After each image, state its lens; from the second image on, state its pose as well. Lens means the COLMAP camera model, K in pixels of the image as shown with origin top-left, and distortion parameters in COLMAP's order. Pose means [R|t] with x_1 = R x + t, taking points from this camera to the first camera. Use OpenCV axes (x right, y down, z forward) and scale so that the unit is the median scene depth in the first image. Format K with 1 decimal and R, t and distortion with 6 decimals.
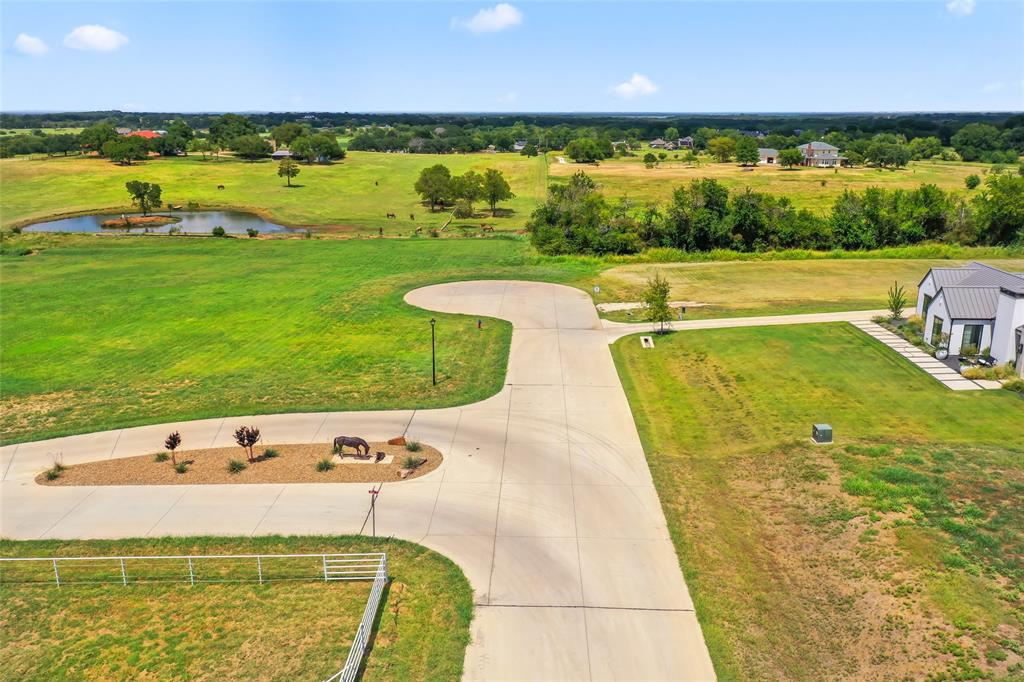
lens RADIAL K [[802.3, 0, 512.0], [0, 802.3, 341.0], [0, 0, 1]] dist [0.006857, -0.002940]
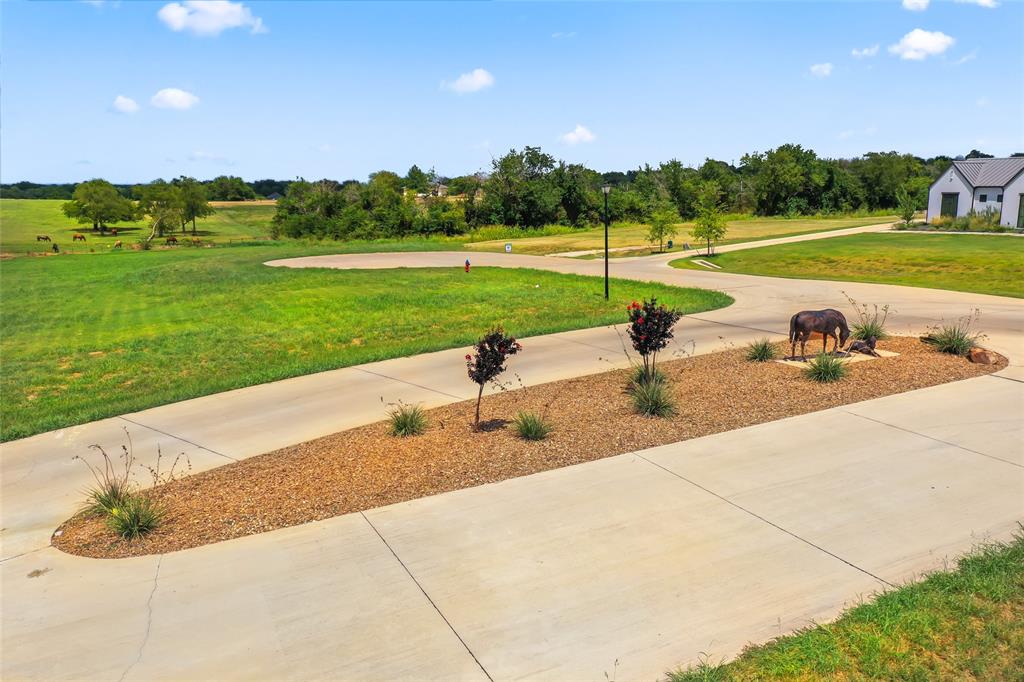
lens RADIAL K [[802.3, 0, 512.0], [0, 802.3, 341.0], [0, 0, 1]] dist [0.006857, -0.002940]
pose [[0.877100, -0.096081, 0.470600, -0.208978], [0.134130, 0.989805, -0.047906, 0.049309], [-0.461200, 0.105140, 0.881045, 0.250211]]
